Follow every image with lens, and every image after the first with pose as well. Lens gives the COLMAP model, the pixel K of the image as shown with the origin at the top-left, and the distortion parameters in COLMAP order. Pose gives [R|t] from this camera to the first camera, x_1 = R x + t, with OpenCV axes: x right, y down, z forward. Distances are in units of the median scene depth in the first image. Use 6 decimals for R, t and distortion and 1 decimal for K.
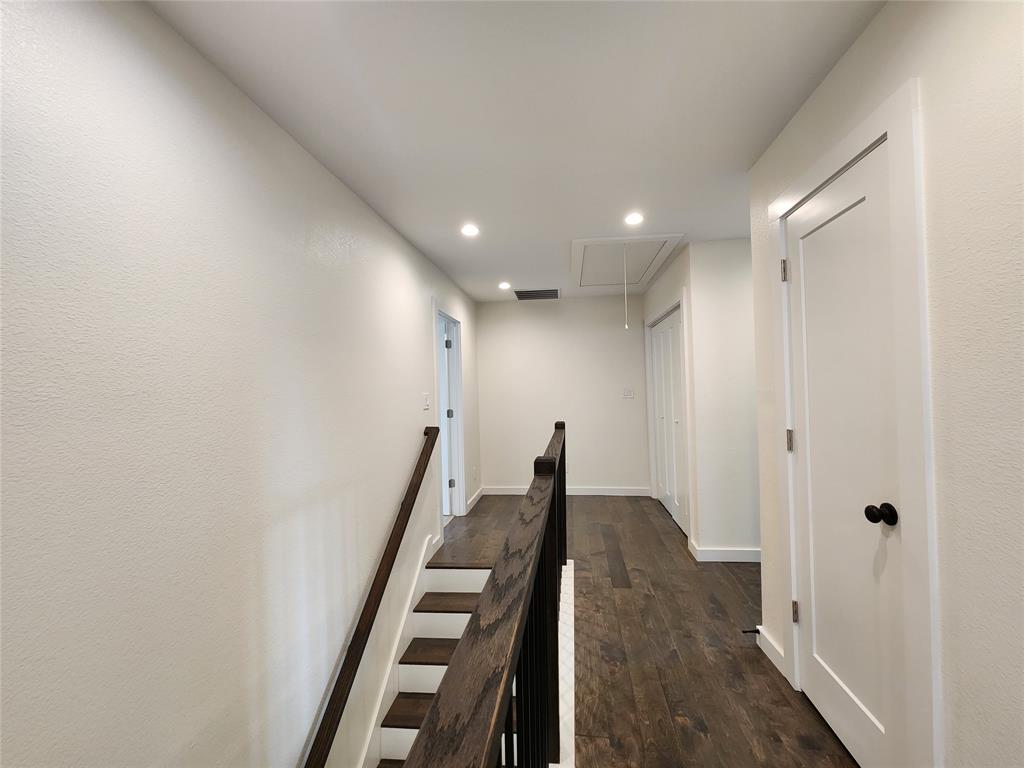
lens RADIAL K [[418.4, 0, 525.3], [0, 418.4, 383.4], [0, 0, 1]] dist [-0.002331, -0.000126]
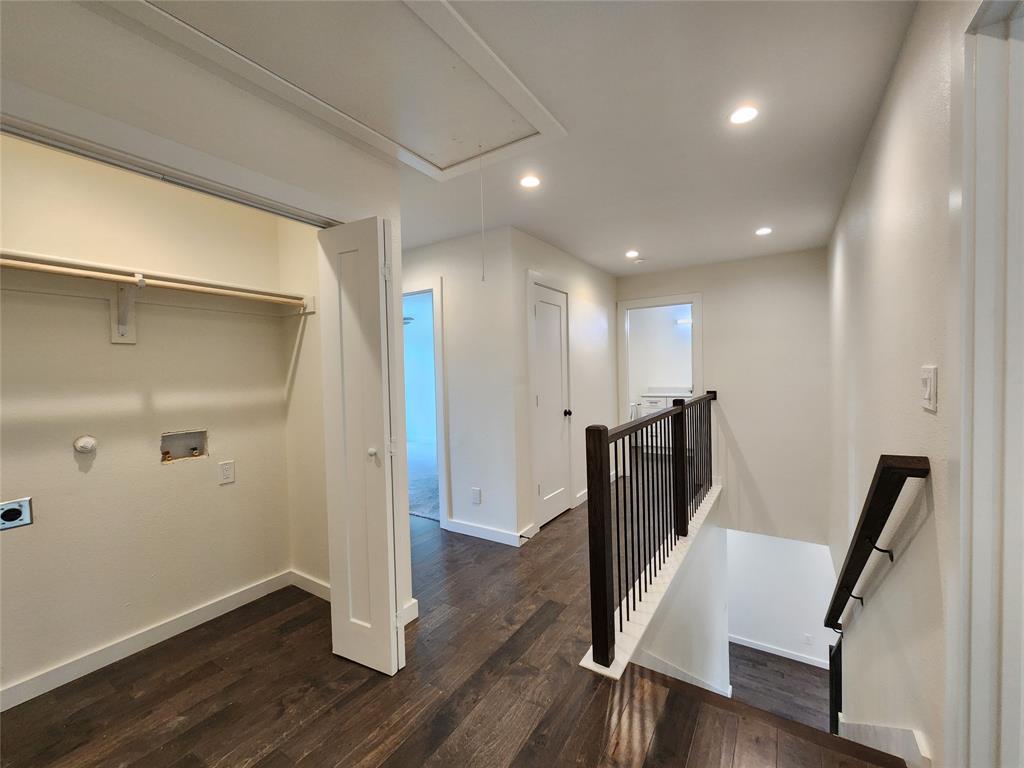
lens RADIAL K [[418.4, 0, 525.3], [0, 418.4, 383.4], [0, 0, 1]] dist [-0.002331, -0.000126]
pose [[-0.902632, 0.025678, 0.429647, -0.085752], [0.030869, 0.999510, 0.005116, 0.028136], [-0.429305, 0.017880, -0.902982, 1.716275]]
